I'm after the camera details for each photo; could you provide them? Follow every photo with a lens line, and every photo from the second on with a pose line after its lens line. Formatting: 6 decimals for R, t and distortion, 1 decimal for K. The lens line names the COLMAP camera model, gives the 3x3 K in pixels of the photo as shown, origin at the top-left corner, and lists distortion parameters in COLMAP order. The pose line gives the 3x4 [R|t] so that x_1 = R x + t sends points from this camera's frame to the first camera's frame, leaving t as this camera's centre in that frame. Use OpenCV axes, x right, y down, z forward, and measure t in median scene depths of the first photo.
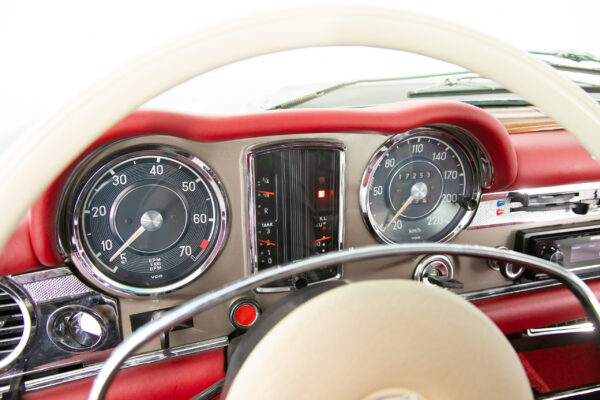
lens RADIAL K [[454.4, 0, 309.2], [0, 454.4, 216.0], [0, 0, 1]] dist [-0.048189, 0.003534]
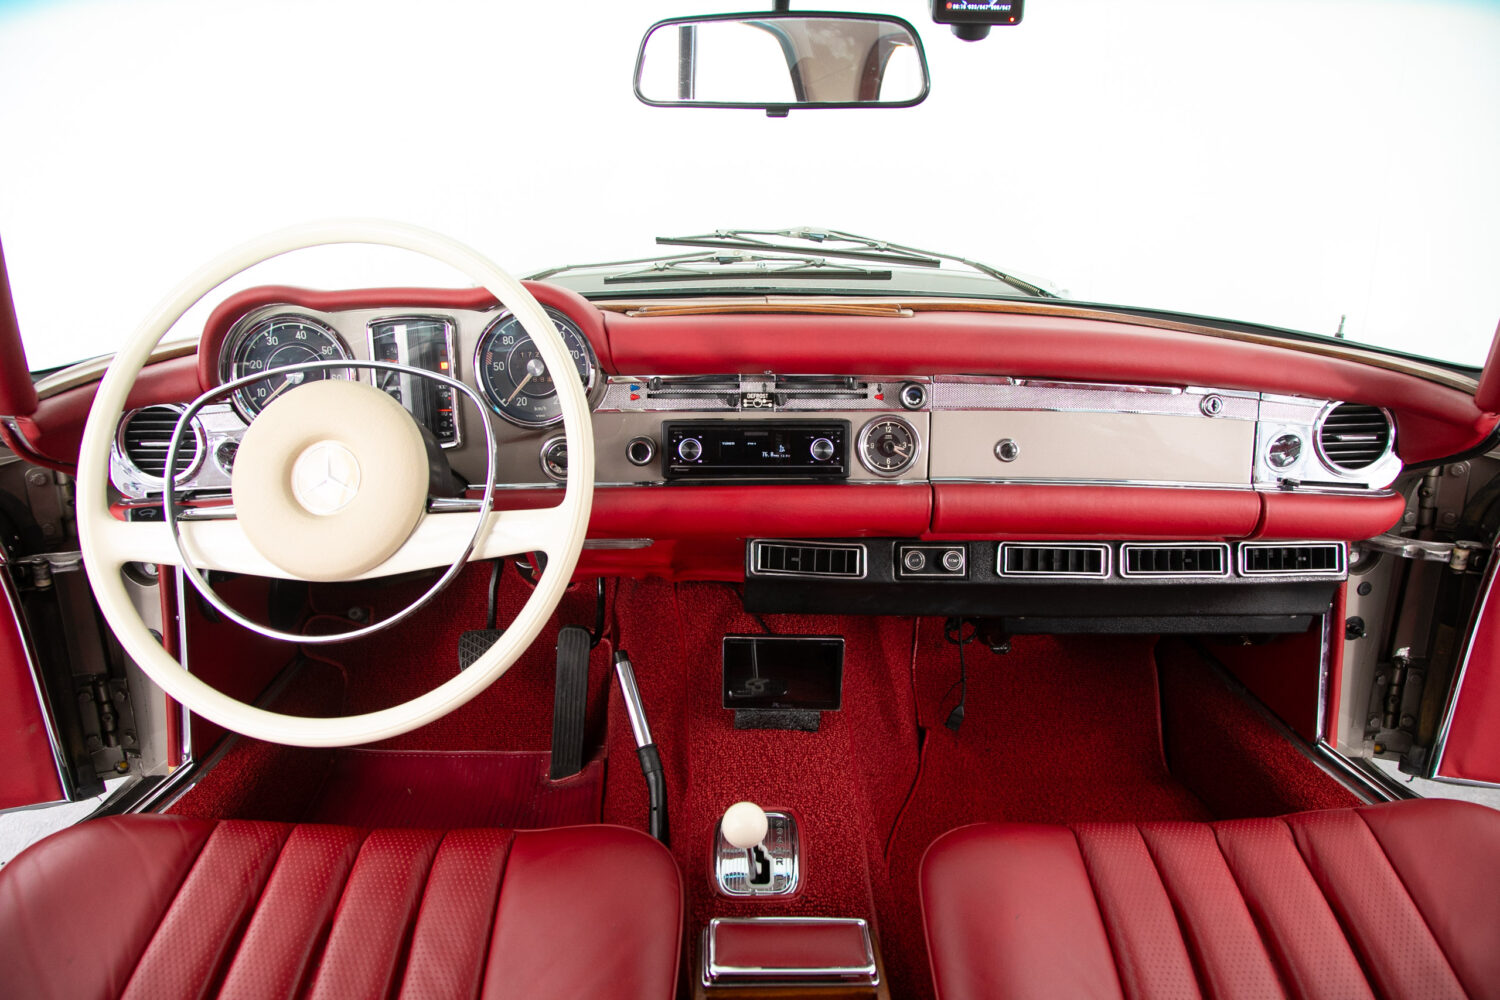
lens RADIAL K [[1022.5, 0, 756.7], [0, 1022.5, 503.8], [0, 0, 1]] dist [-0.118775, 0.056514]
pose [[0.965422, 0.064260, -0.252647, 1.246855], [-0.082403, 0.994676, -0.061890, 0.333303], [0.247325, 0.080569, 0.965577, -1.023970]]
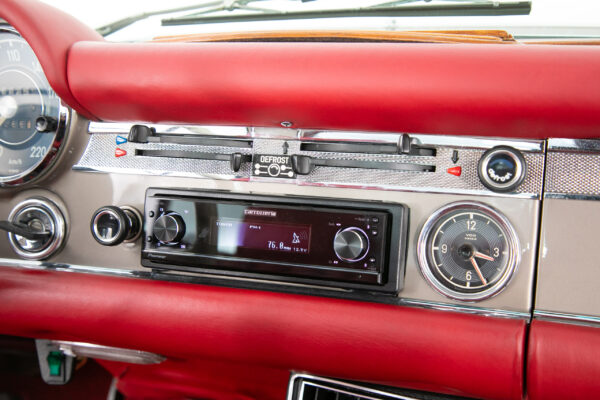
lens RADIAL K [[816.9, 0, 300.9], [0, 816.9, 198.4], [0, 0, 1]] dist [0.091963, 0.000000]
pose [[0.799899, 0.081753, -0.594540, 1.430132], [-0.220215, 0.961556, -0.164059, 0.210510], [0.558272, 0.262157, 0.787151, 0.165371]]
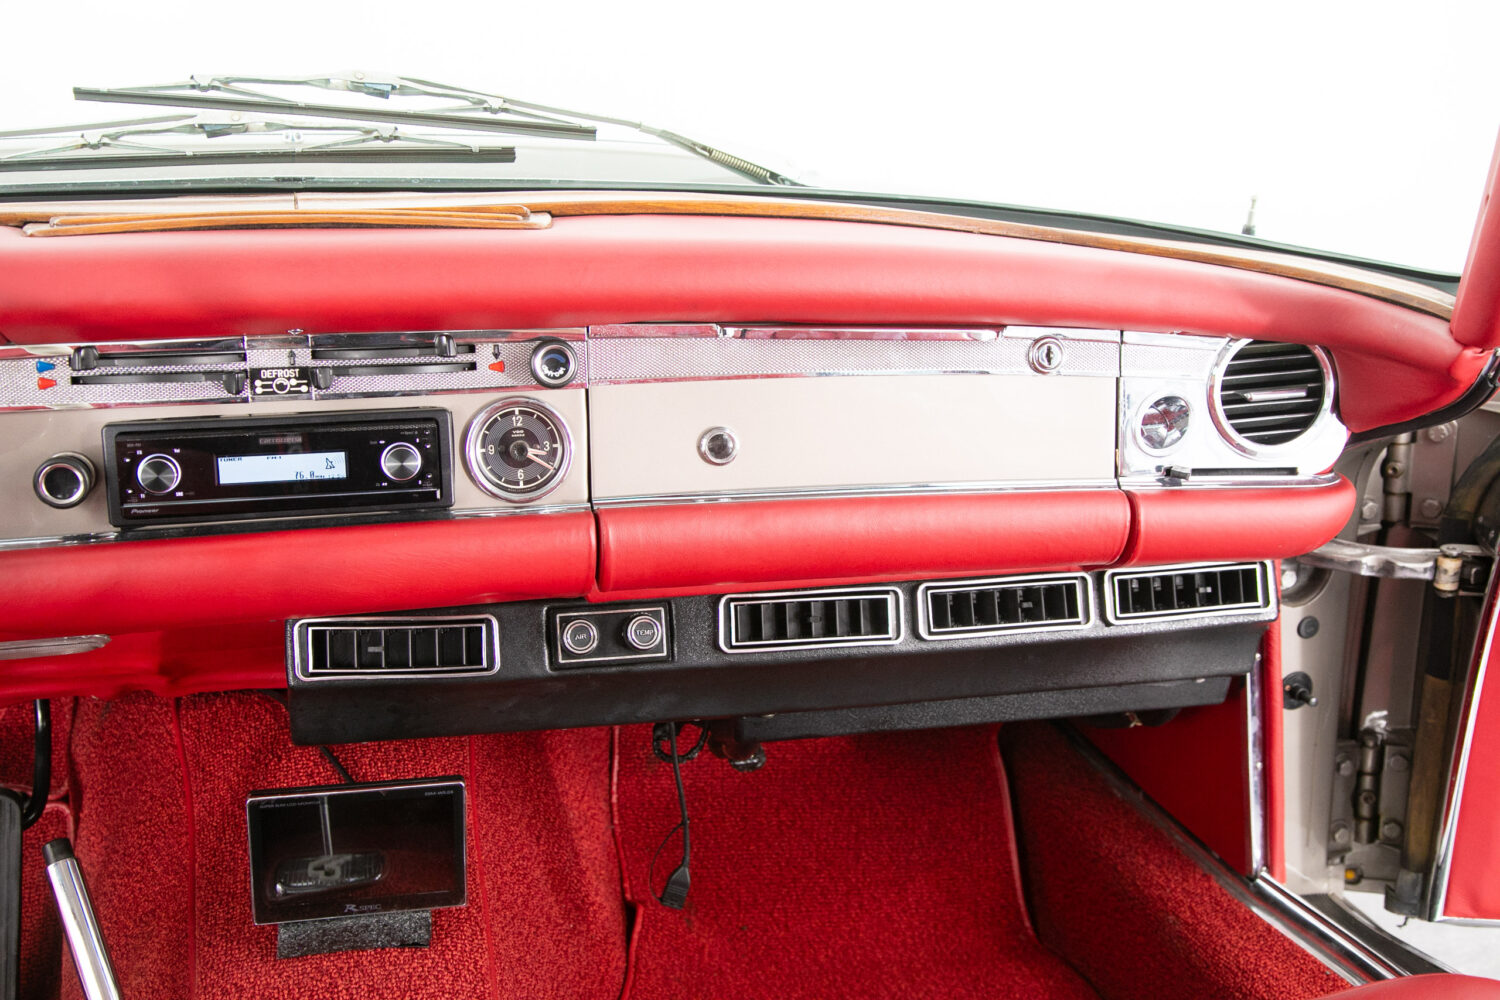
lens RADIAL K [[1634.9, 0, 755.5], [0, 1634.9, 498.9], [0, 0, 1]] dist [0.046094, 0.000000]
pose [[0.999096, 0.008017, -0.041742, 1.345930], [-0.011144, 0.997104, -0.075227, 0.264843], [0.041018, 0.075624, 0.996292, -0.889847]]
